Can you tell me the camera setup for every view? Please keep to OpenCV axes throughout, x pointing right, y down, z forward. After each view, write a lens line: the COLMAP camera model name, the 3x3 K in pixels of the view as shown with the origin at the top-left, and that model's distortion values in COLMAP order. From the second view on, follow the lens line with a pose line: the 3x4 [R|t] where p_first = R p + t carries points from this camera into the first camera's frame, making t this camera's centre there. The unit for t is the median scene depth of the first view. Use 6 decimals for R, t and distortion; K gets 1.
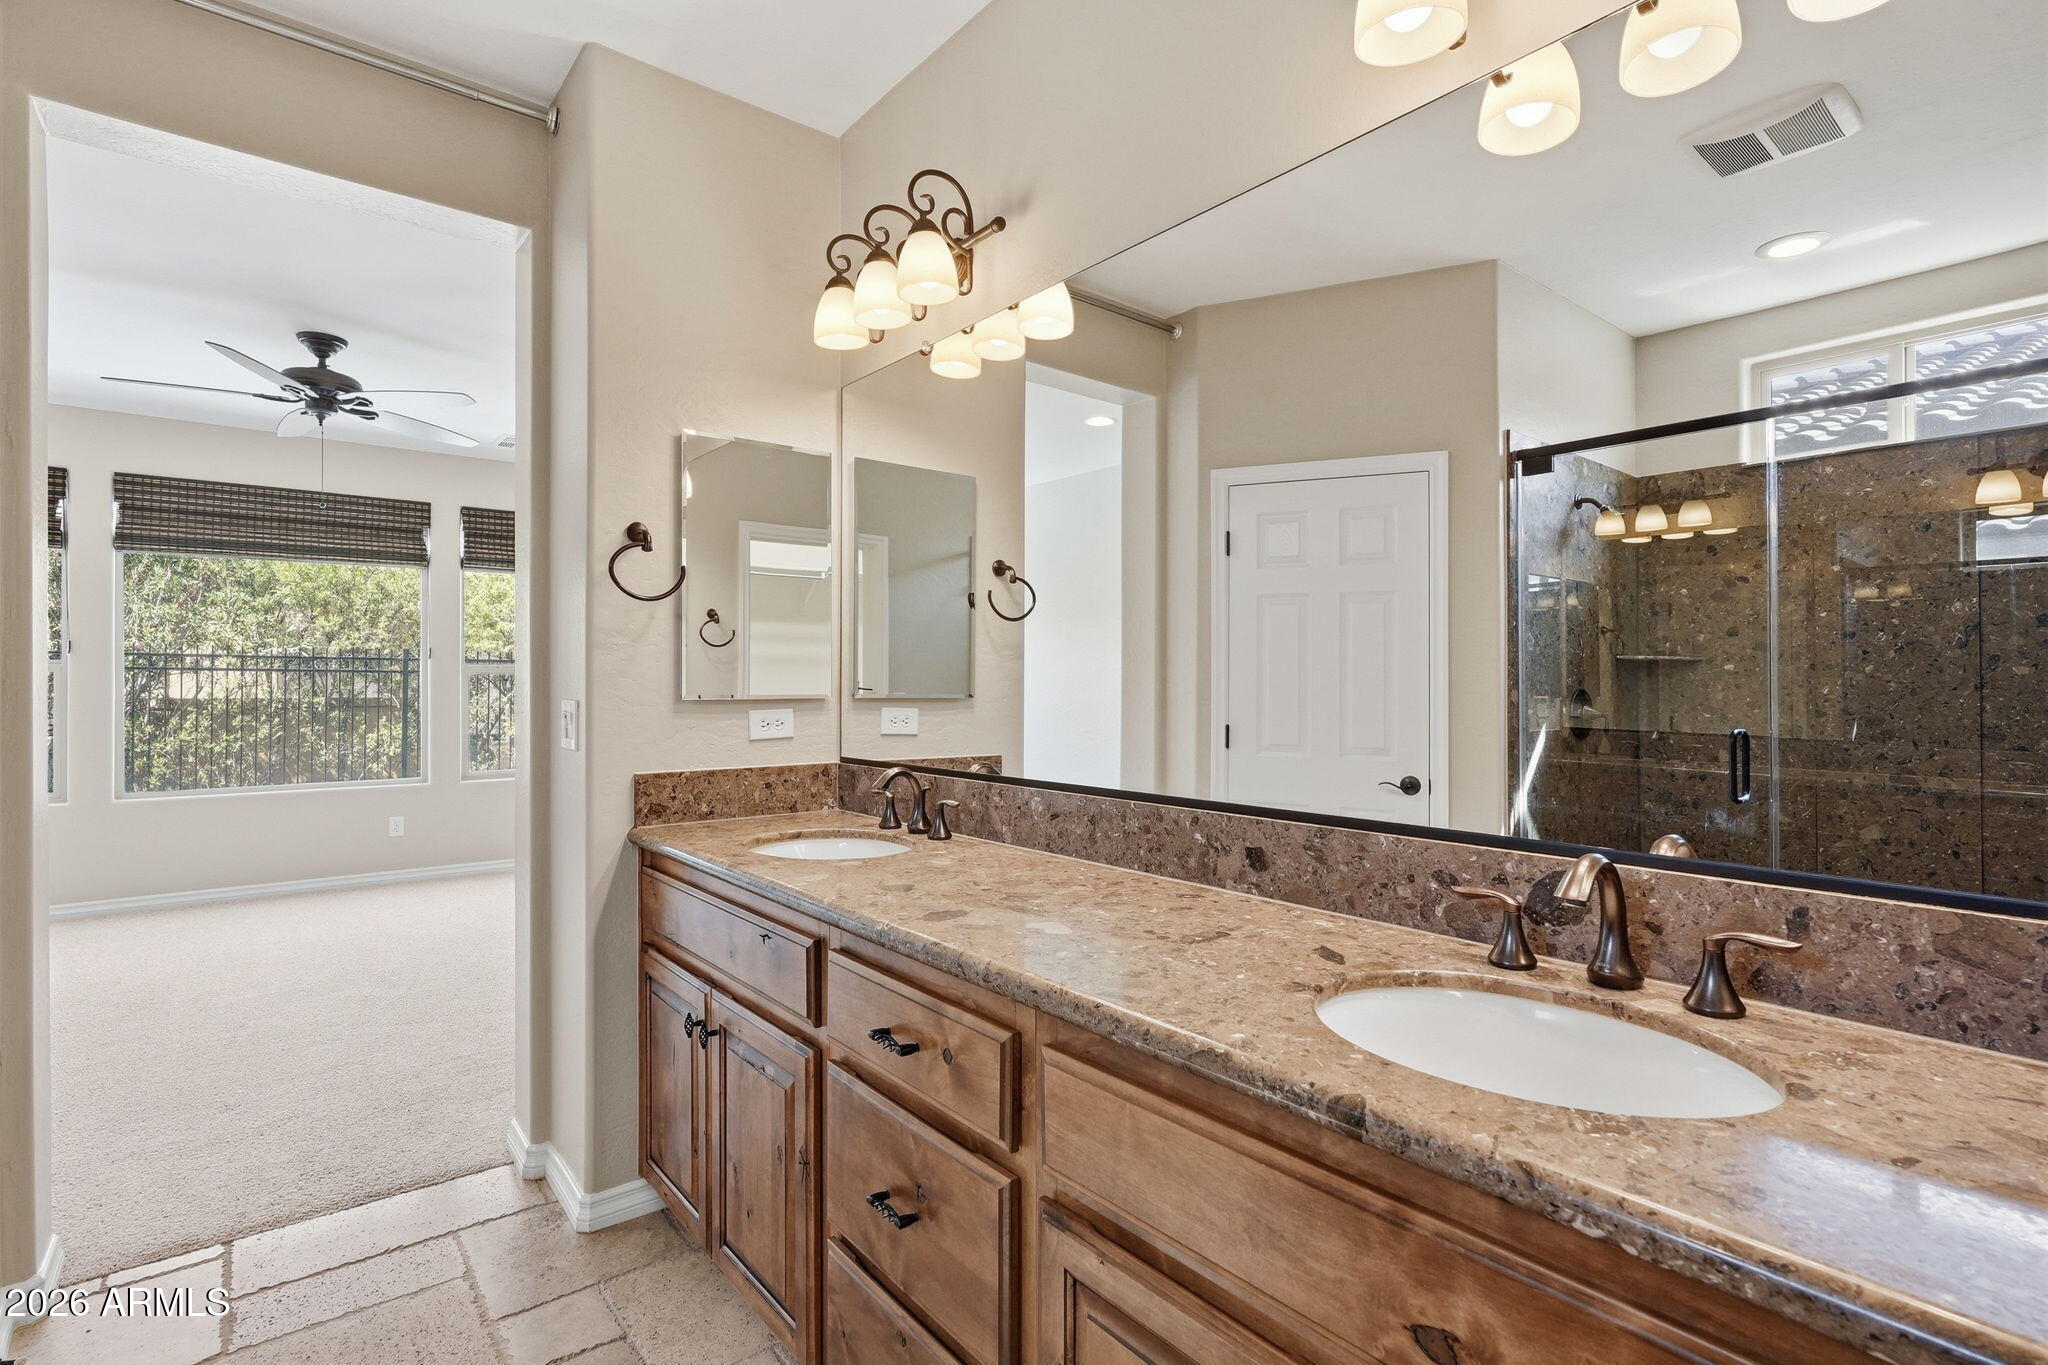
lens RADIAL K [[975.0, 0, 1024.0], [0, 975.0, 682.5], [0, 0, 1]] dist [0.000042, 0.000089]
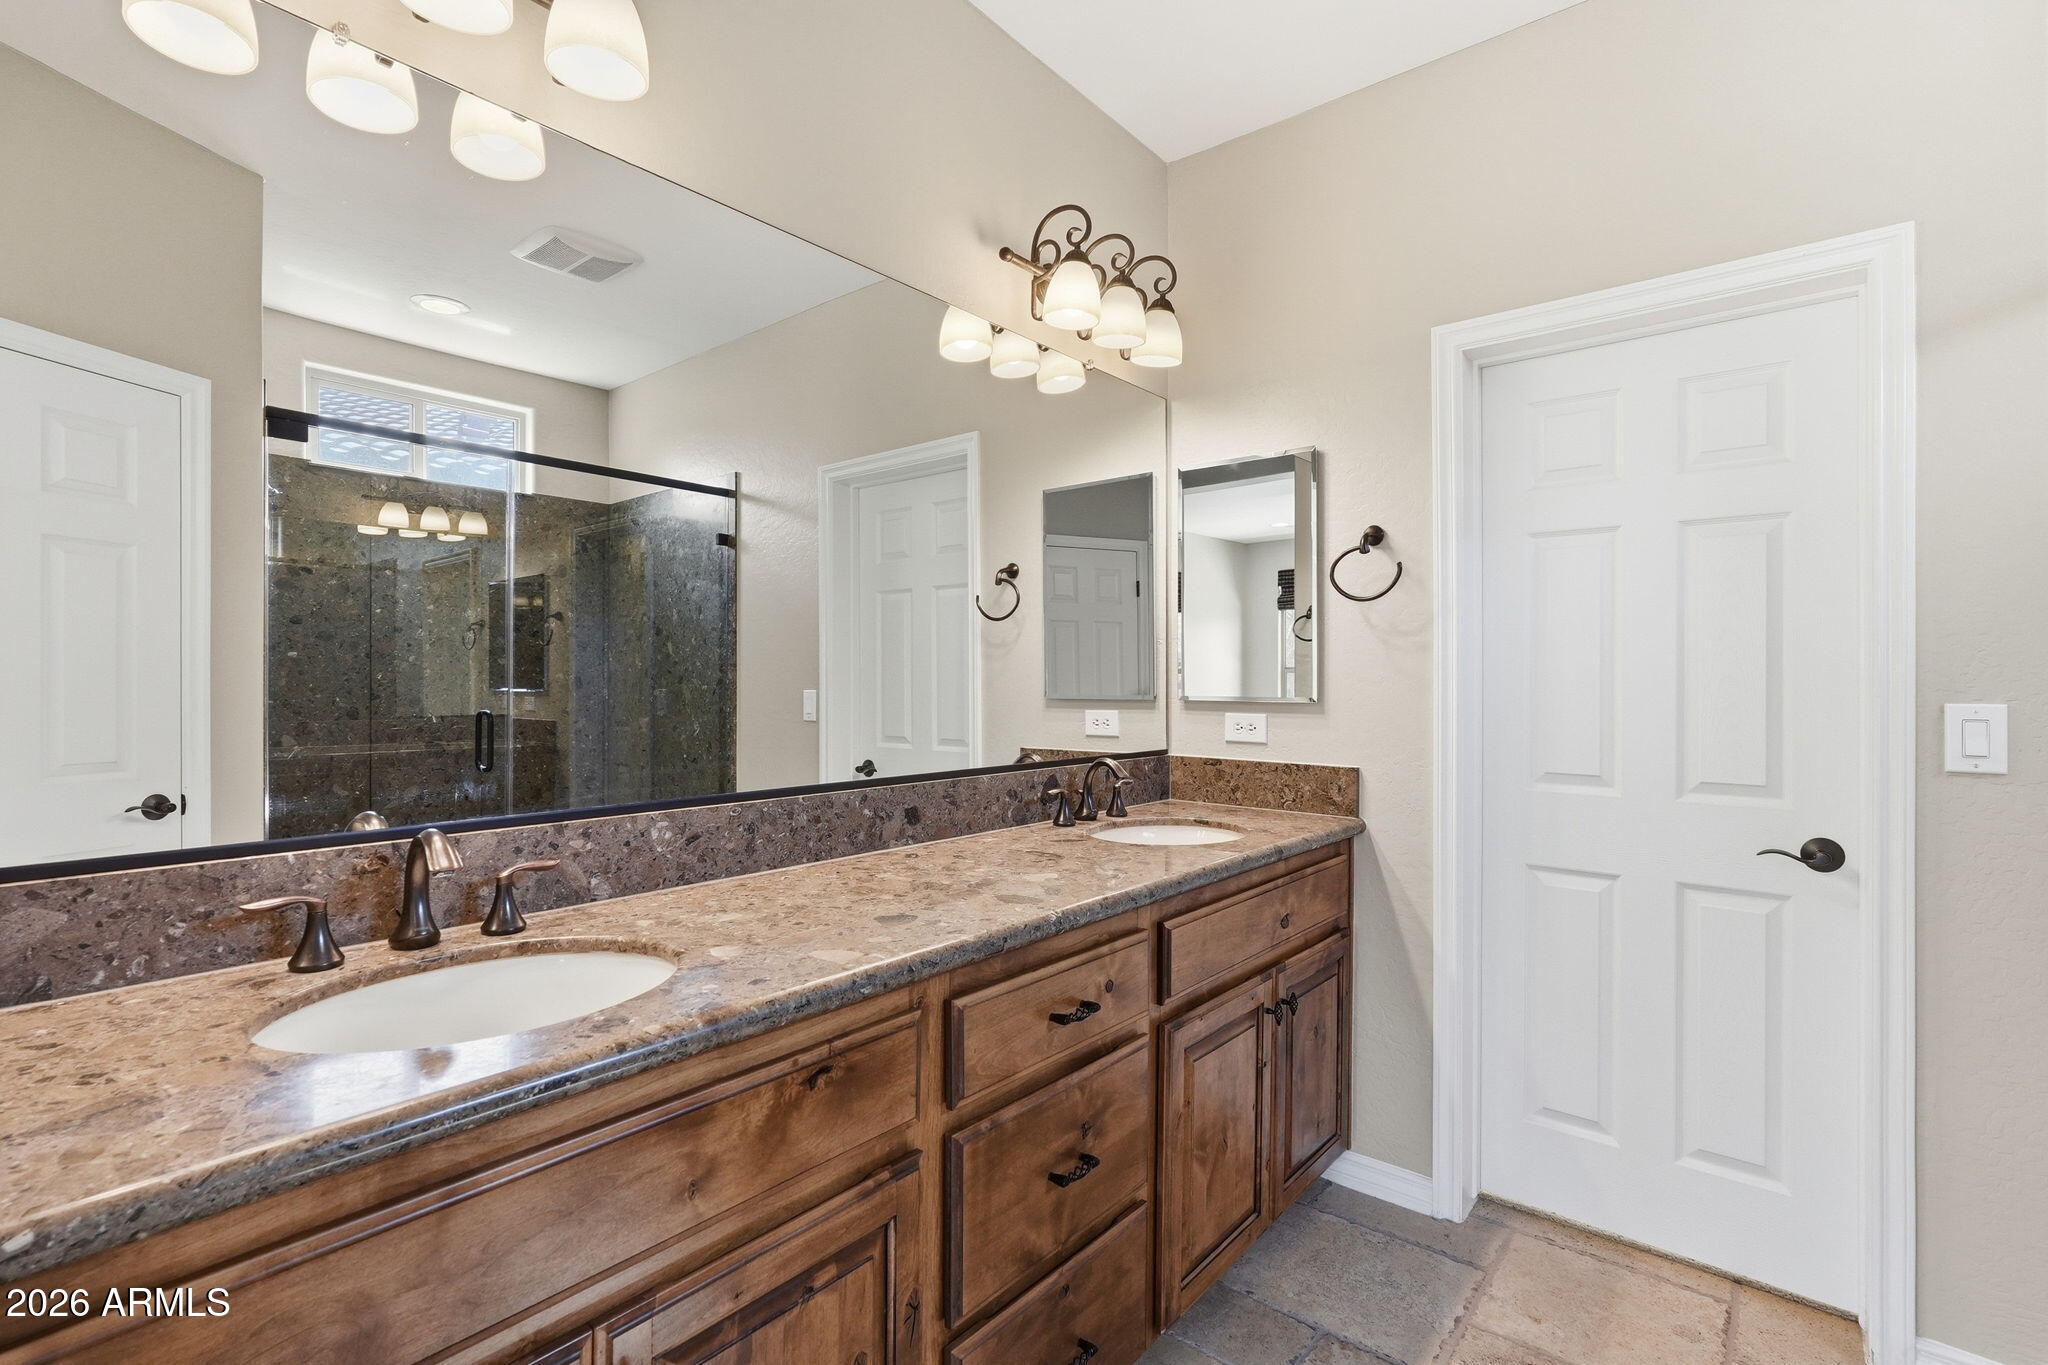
lens RADIAL K [[935.5, 0, 1013.5], [0, 935.5, 675.8], [0, 0, 1]] dist [-0.000439, 0.000044]
pose [[-0.173940, -0.003788, 0.984749, -0.803374], [-0.010936, 0.999938, 0.001915, -0.005466], [-0.984696, -0.010436, -0.173970, 0.878307]]
